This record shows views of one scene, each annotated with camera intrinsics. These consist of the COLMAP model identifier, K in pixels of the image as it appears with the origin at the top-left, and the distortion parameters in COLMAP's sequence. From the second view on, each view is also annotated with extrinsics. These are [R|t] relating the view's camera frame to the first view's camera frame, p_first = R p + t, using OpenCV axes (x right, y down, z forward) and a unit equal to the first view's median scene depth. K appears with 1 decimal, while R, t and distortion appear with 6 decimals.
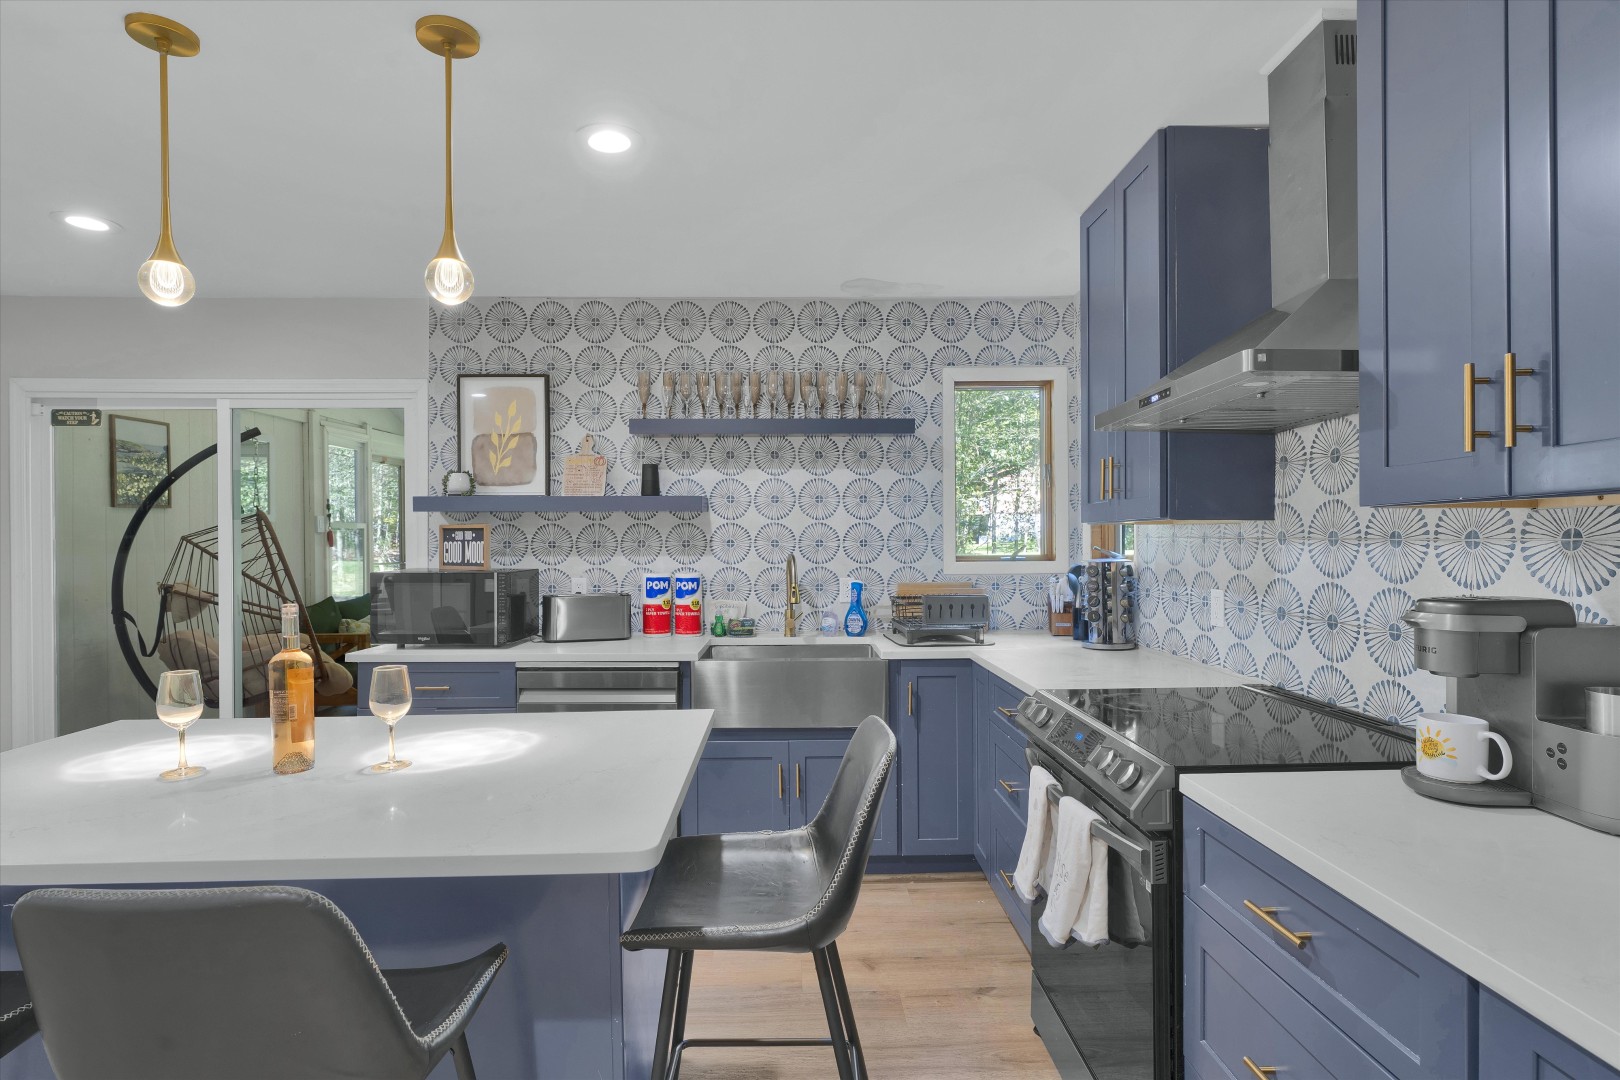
lens RADIAL K [[807.0, 0, 809.2], [0, 807.0, 537.4], [0, 0, 1]] dist [-0.006001, -0.002068]
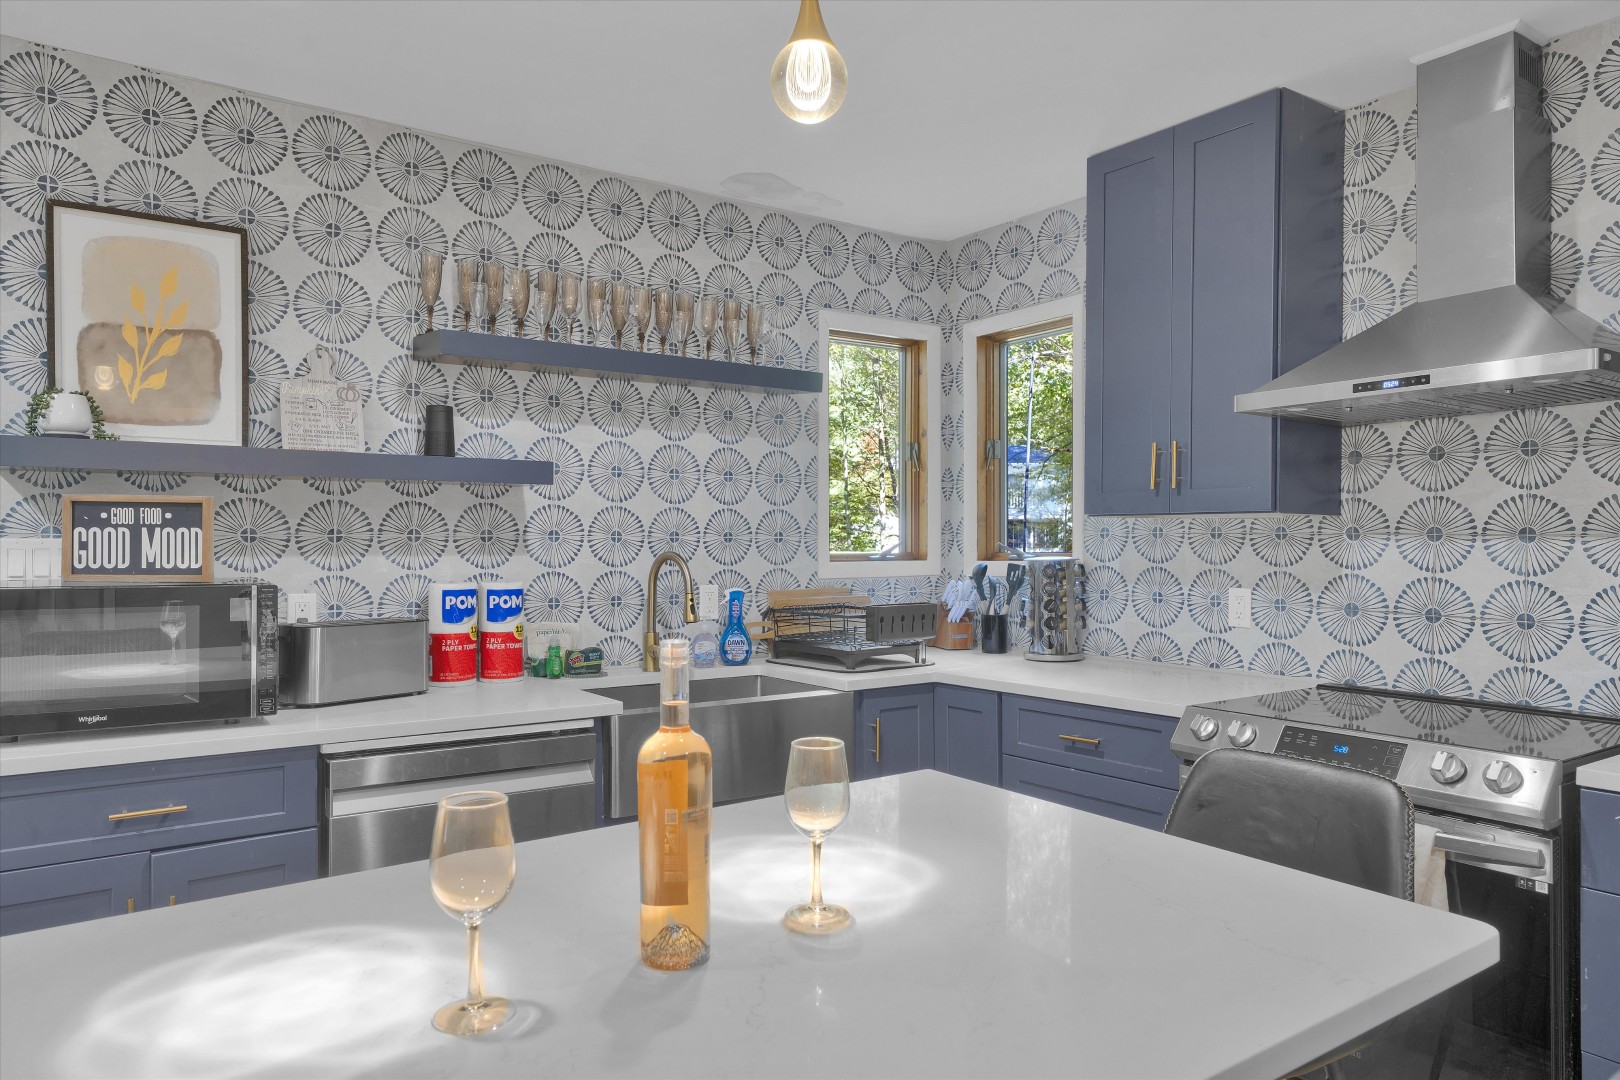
lens RADIAL K [[1065.0, 0, 810.4], [0, 1065.0, 545.1], [0, 0, 1]] dist [0.022352, -0.002610]
pose [[0.829538, 0.003302, 0.558440, -0.416099], [-0.009029, 0.999931, 0.007499, 0.006595], [-0.558377, -0.011263, 0.829511, 0.165442]]
